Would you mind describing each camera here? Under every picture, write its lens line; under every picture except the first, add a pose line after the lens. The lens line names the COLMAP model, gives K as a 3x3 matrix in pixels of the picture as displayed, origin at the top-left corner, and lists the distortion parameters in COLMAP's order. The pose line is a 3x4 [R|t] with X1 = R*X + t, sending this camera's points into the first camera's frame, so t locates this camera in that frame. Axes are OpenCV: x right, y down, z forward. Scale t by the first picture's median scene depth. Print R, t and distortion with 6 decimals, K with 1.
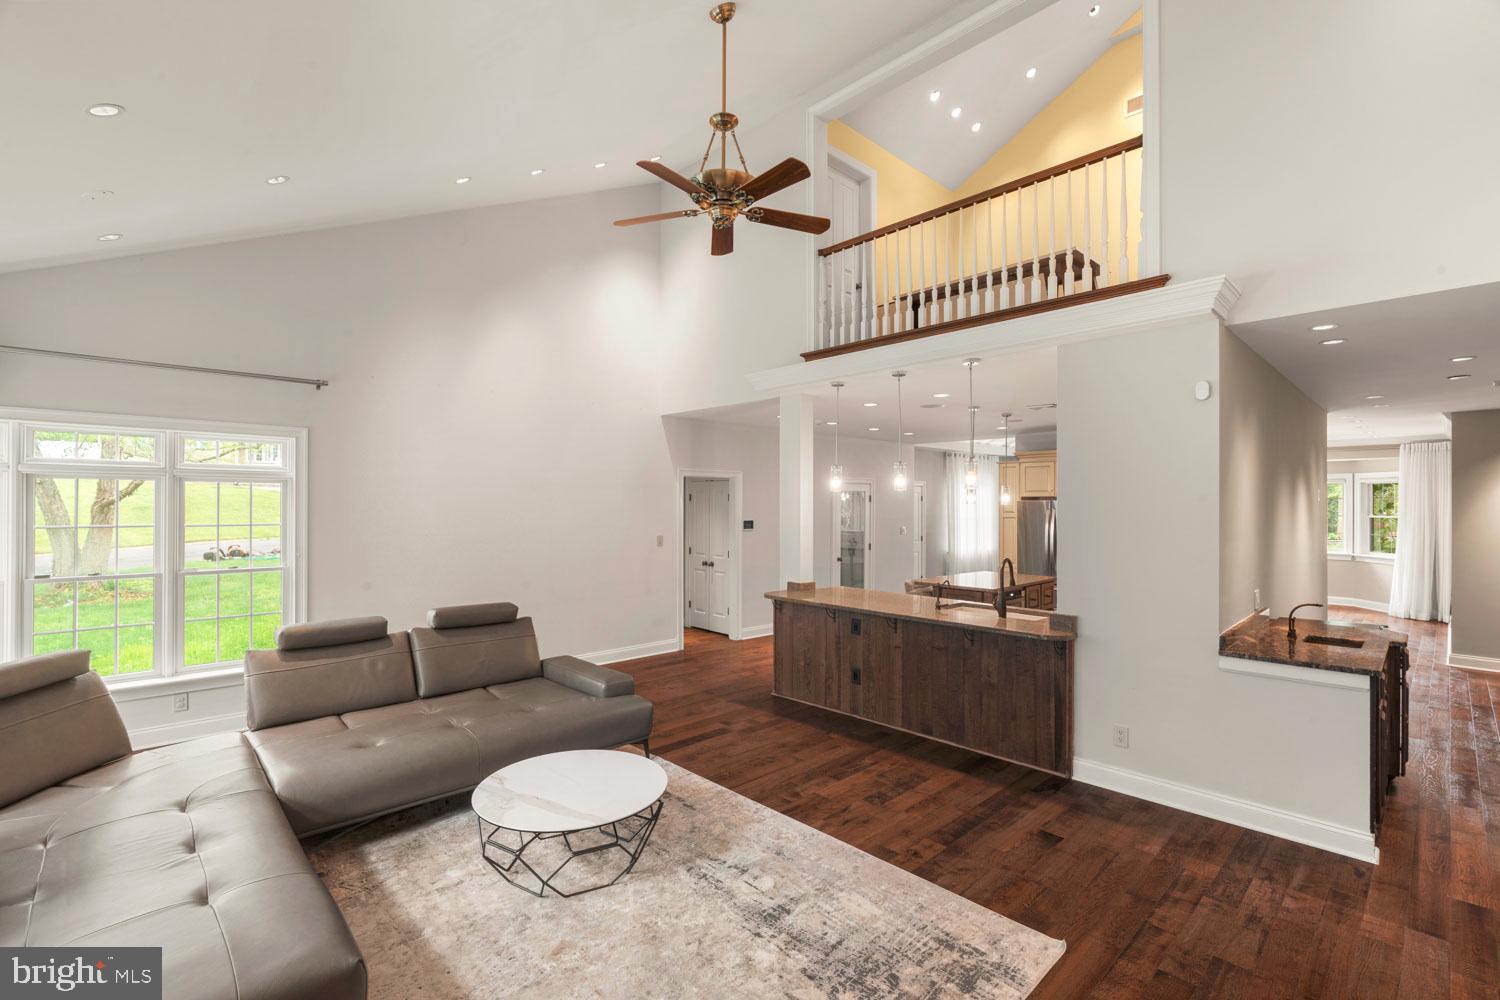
lens RADIAL K [[664.3, 0, 750.7], [0, 664.3, 505.2], [0, 0, 1]] dist [-0.000400, 0.000084]
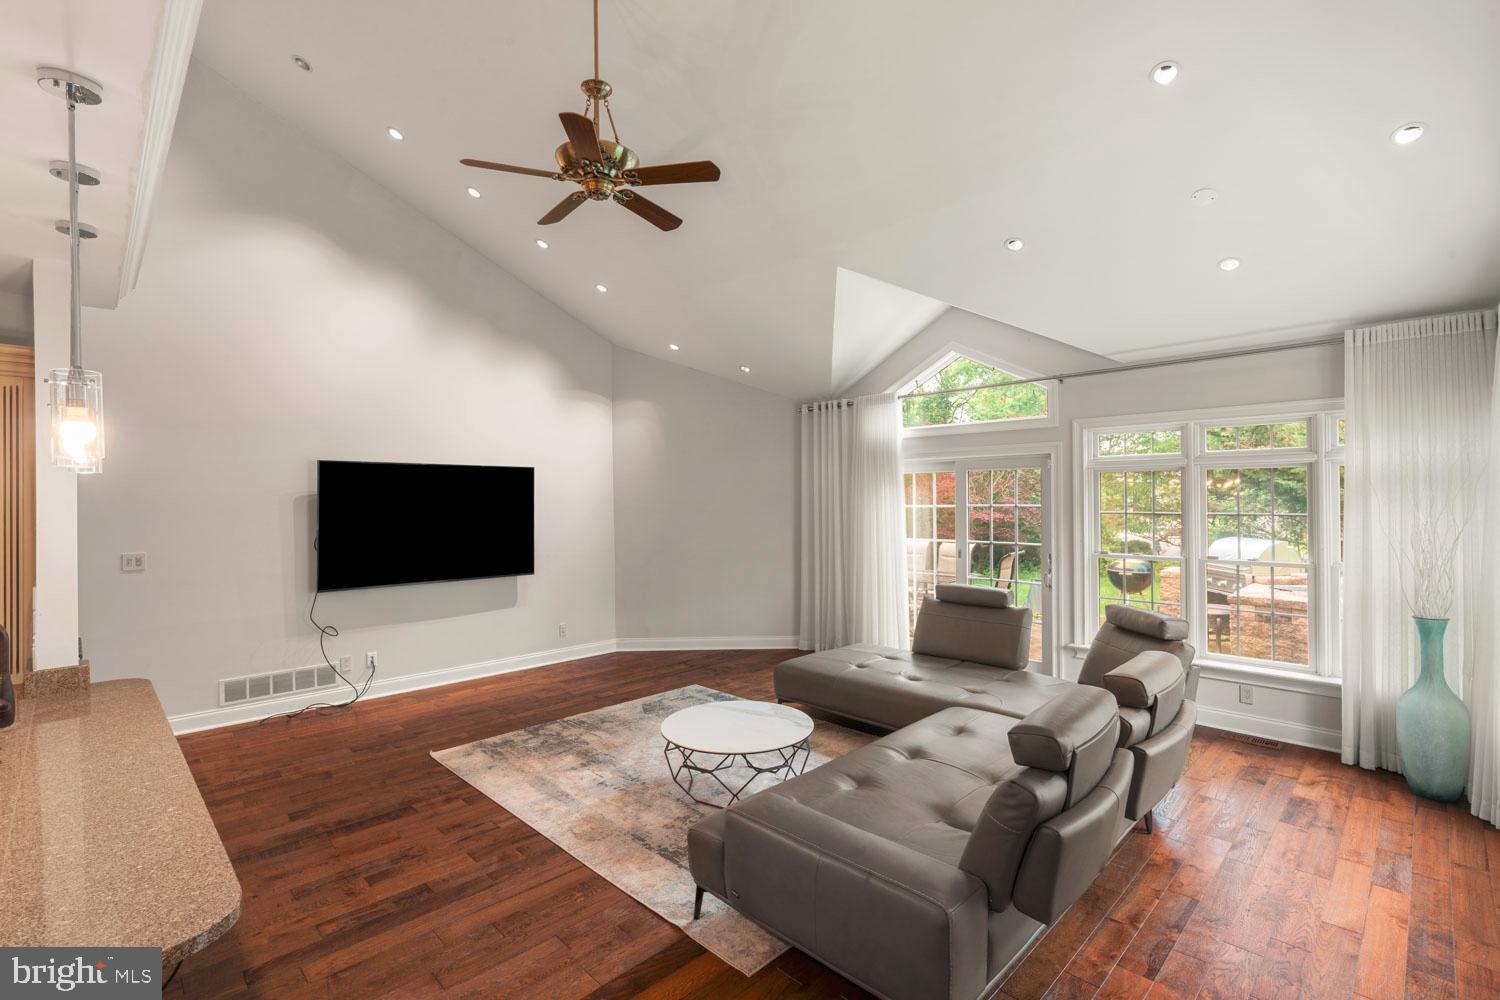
lens RADIAL K [[684.1, 0, 754.2], [0, 684.1, 501.0], [0, 0, 1]] dist [0.001514, 0.001345]
pose [[-0.999659, 0.008801, -0.024599, -0.206164], [0.008613, 0.999933, 0.007746, -0.002271], [0.024665, 0.007531, -0.999667, 1.726702]]
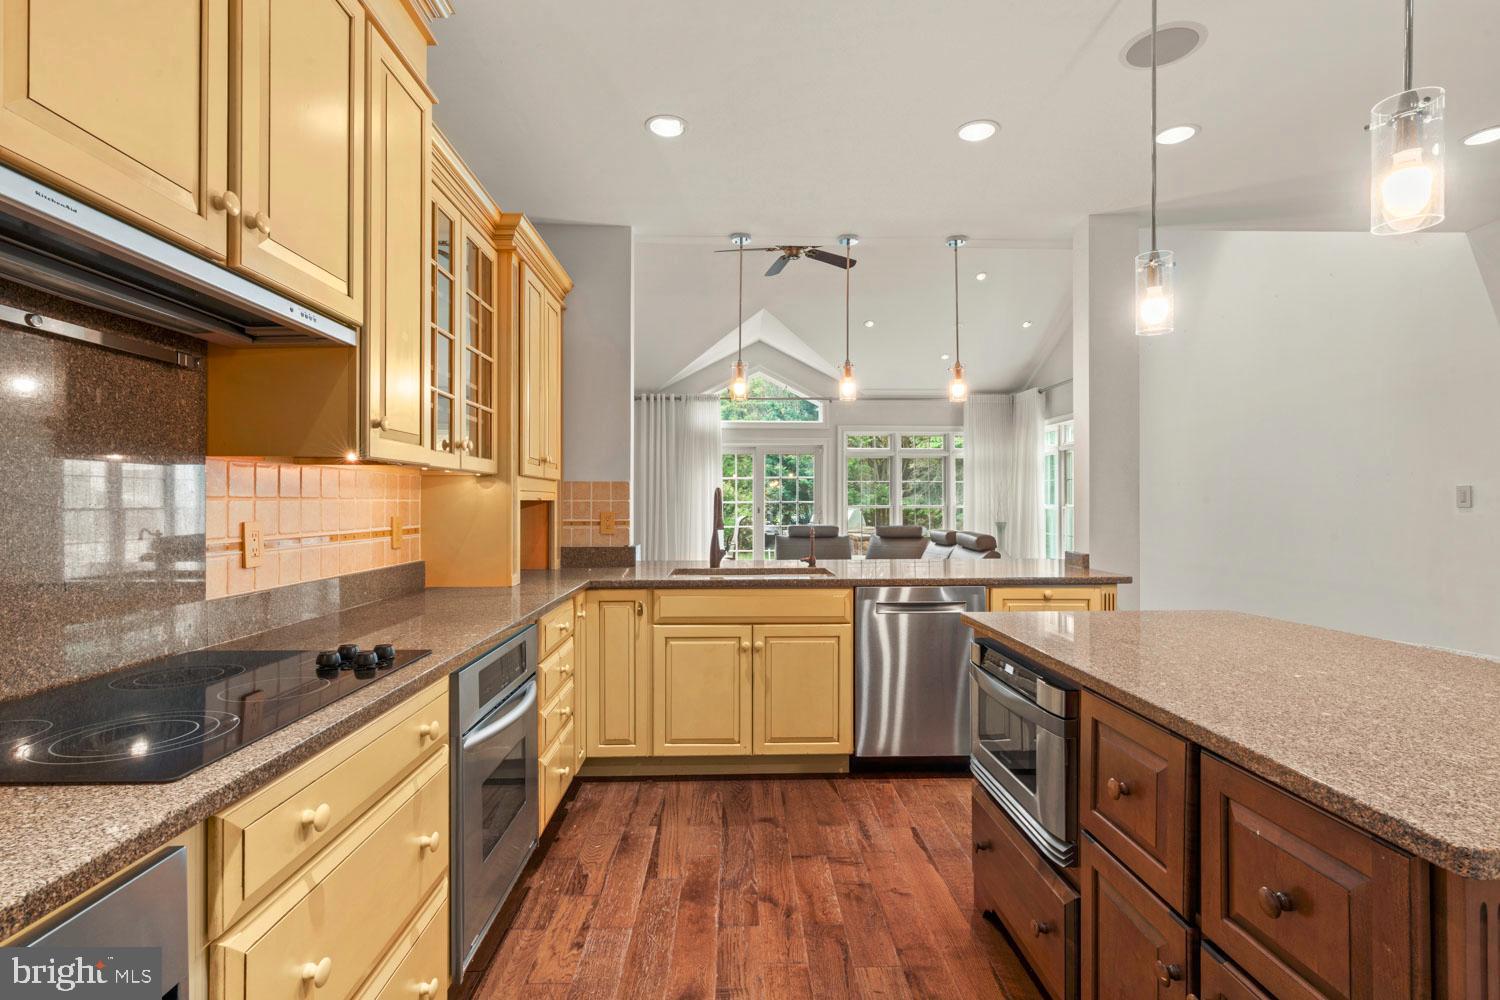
lens RADIAL K [[722.9, 0, 746.5], [0, 722.9, 501.6], [0, 0, 1]] dist [-0.004253, 0.006172]
pose [[-0.670813, -0.003910, -0.741616, 1.054461], [-0.001991, 0.999992, -0.003471, 0.109075], [0.741624, -0.000852, -0.670815, 1.753438]]
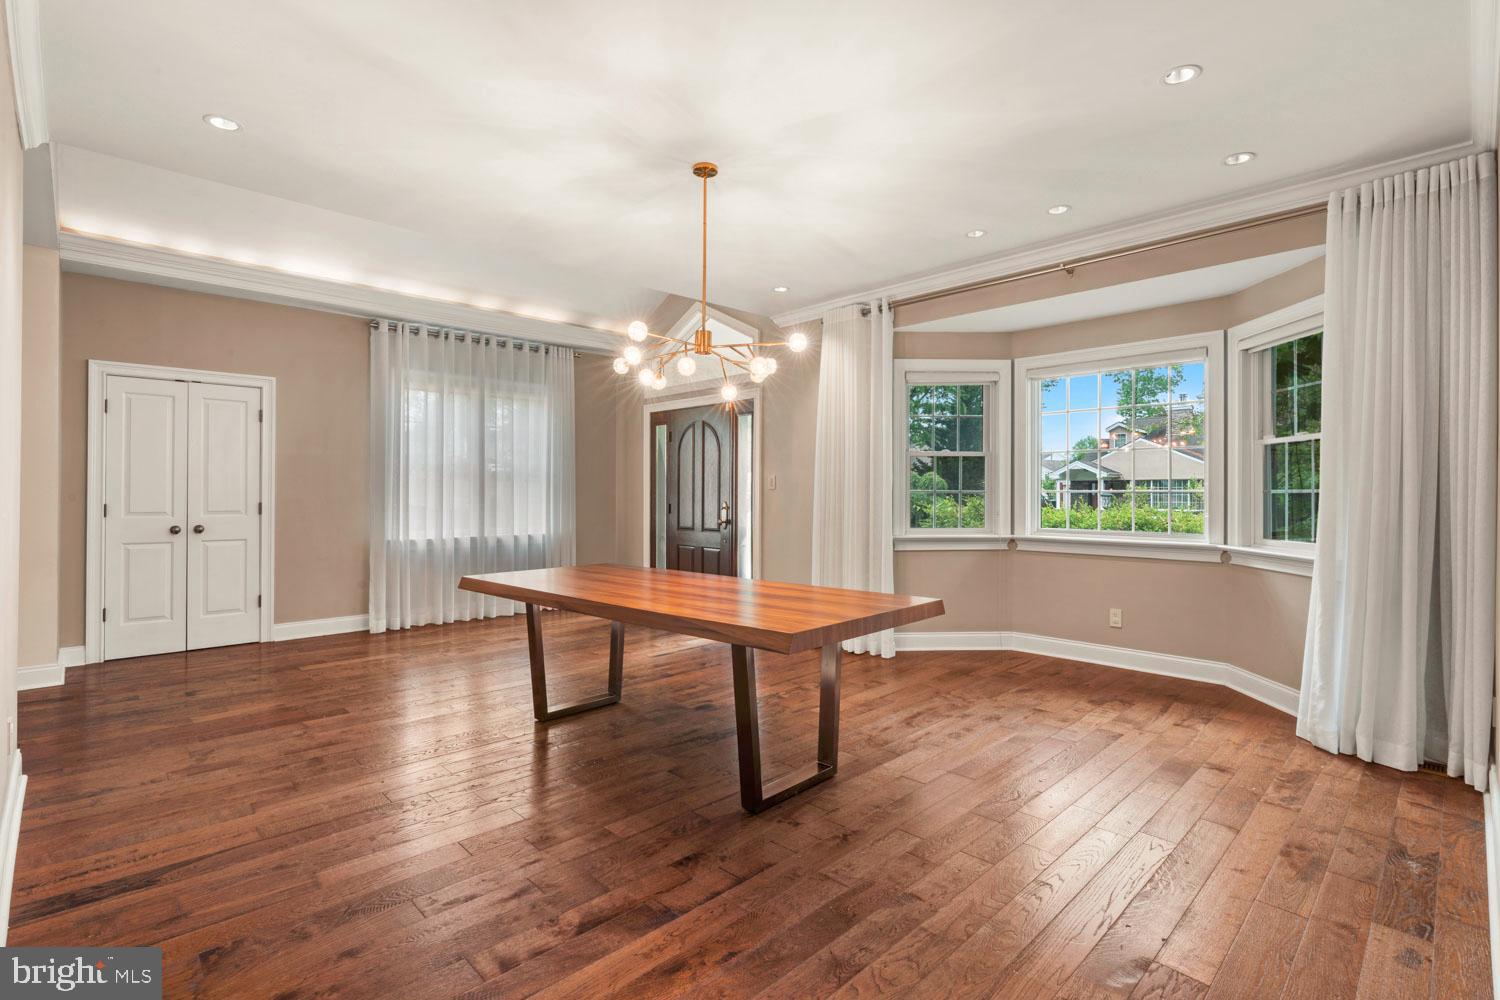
lens RADIAL K [[700.9, 0, 757.1], [0, 700.9, 488.2], [0, 0, 1]] dist [0.002028, 0.000388]
pose [[0.999971, 0.000037, 0.007569, 1.688101], [0.000029, 0.999963, -0.008638, 0.119097], [-0.007569, 0.008638, 0.999934, 1.602468]]
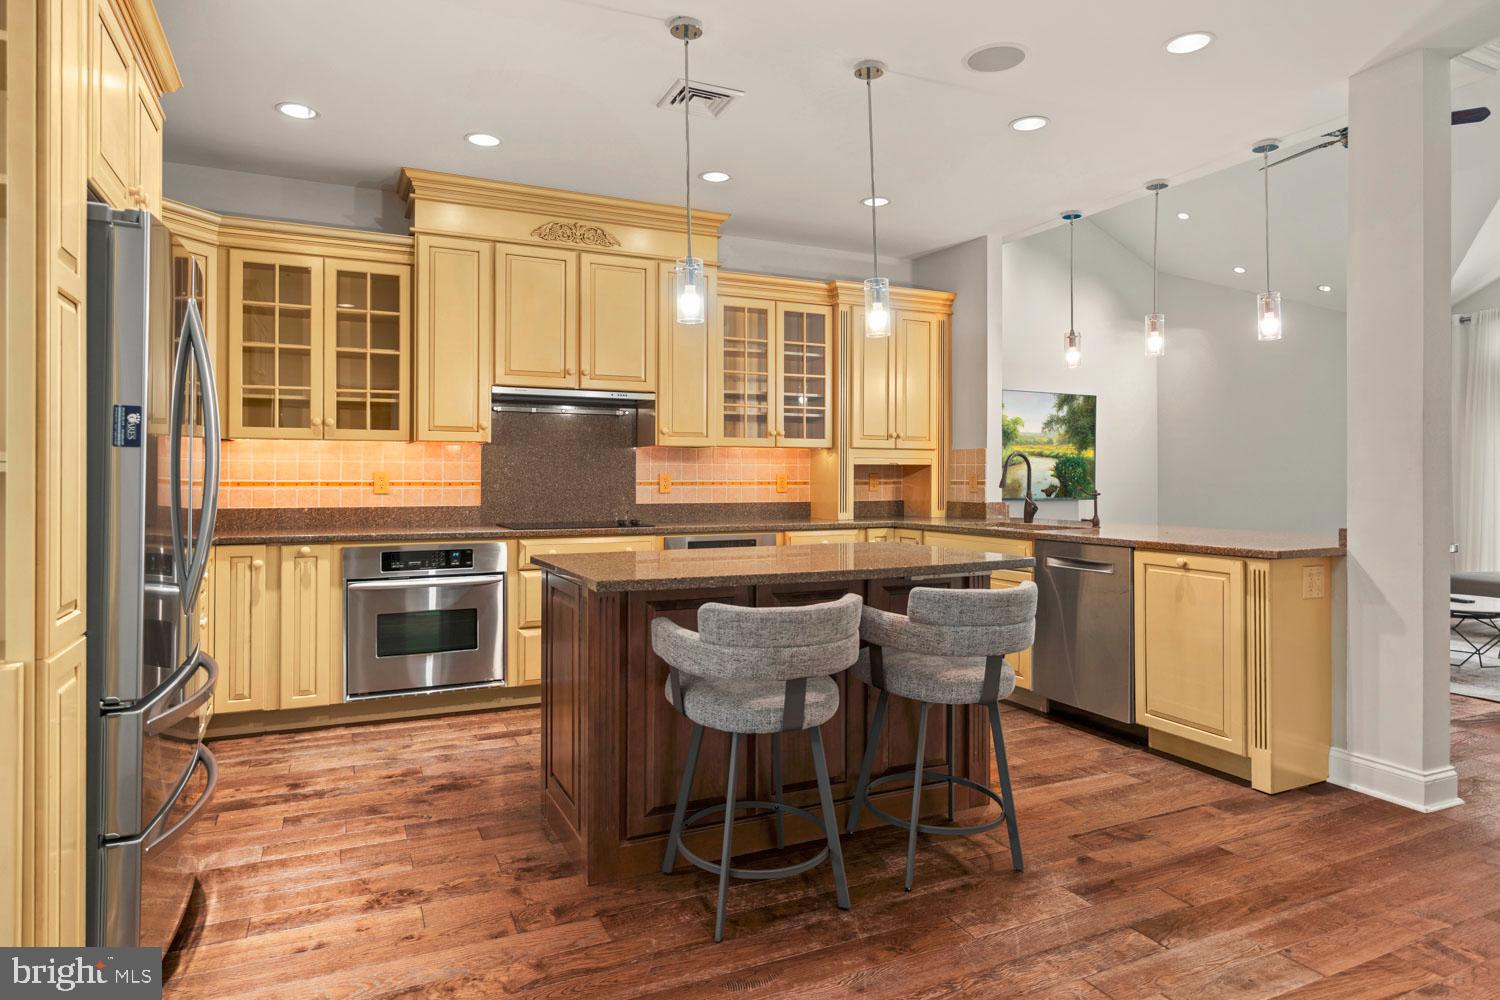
lens RADIAL K [[888.3, 0, 752.0], [0, 888.3, 474.3], [0, 0, 1]] dist [0.001624, -0.000760]
pose [[-0.949328, -0.002532, 0.314277, 0.393488], [-0.002909, 0.999996, -0.000730, 0.122051], [-0.314274, -0.001607, -0.949331, 2.418495]]
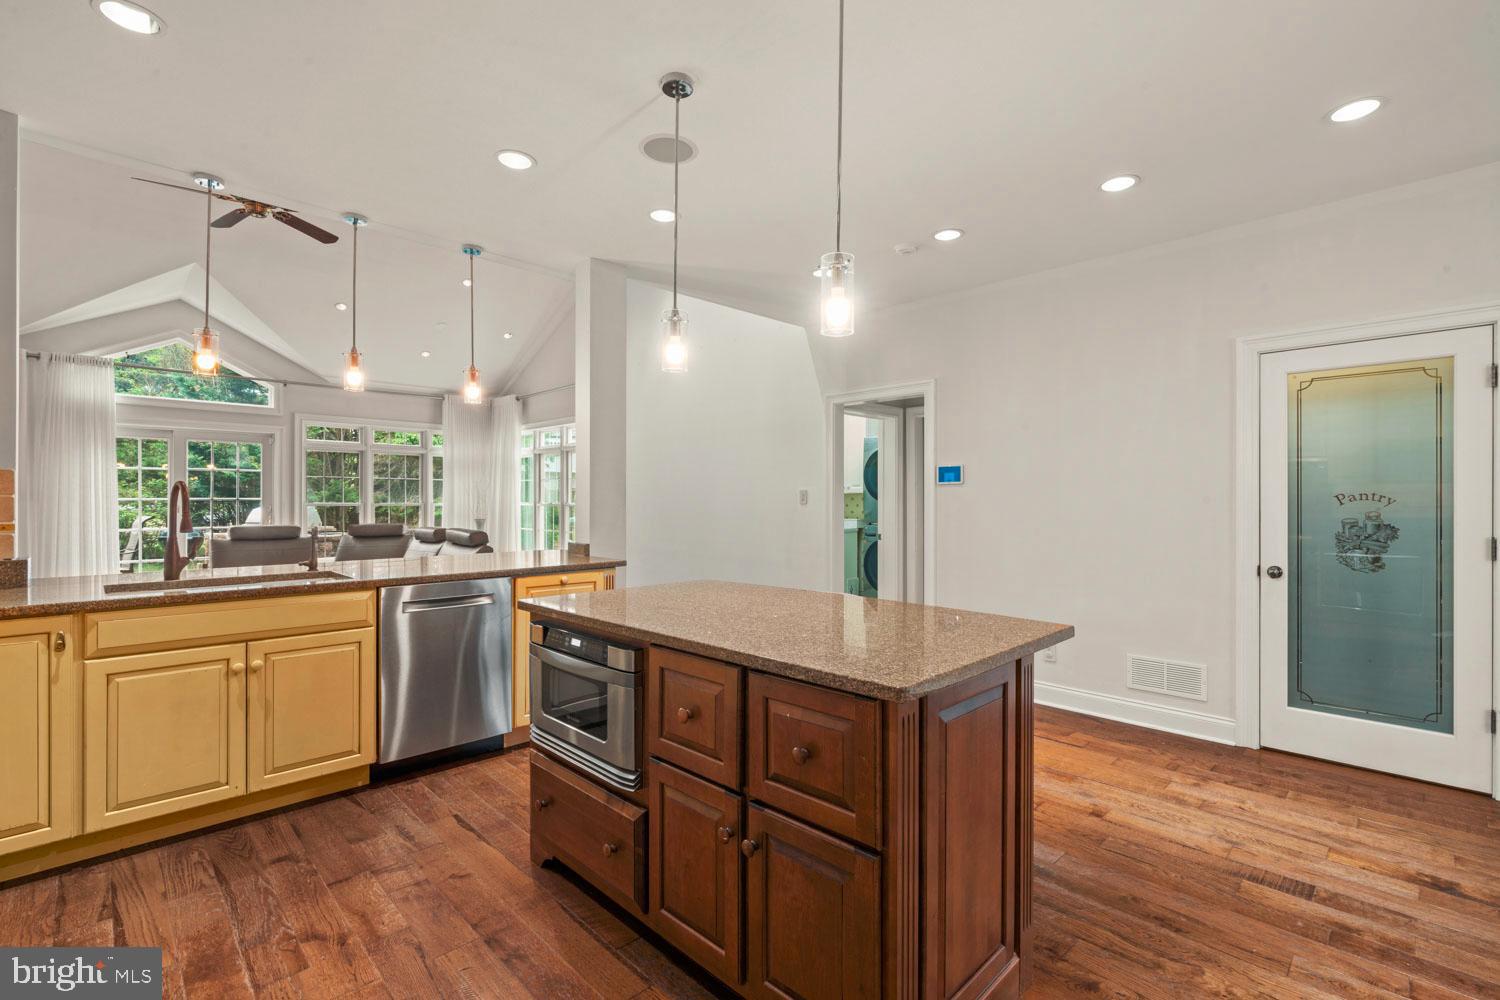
lens RADIAL K [[684.1, 0, 754.2], [0, 684.1, 501.0], [0, 0, 1]] dist [0.001514, 0.001345]
pose [[0.018244, -0.002672, -0.999830, 1.112519], [-0.002233, 0.999994, -0.002713, 0.109420], [0.999831, 0.002282, 0.018238, 1.692997]]
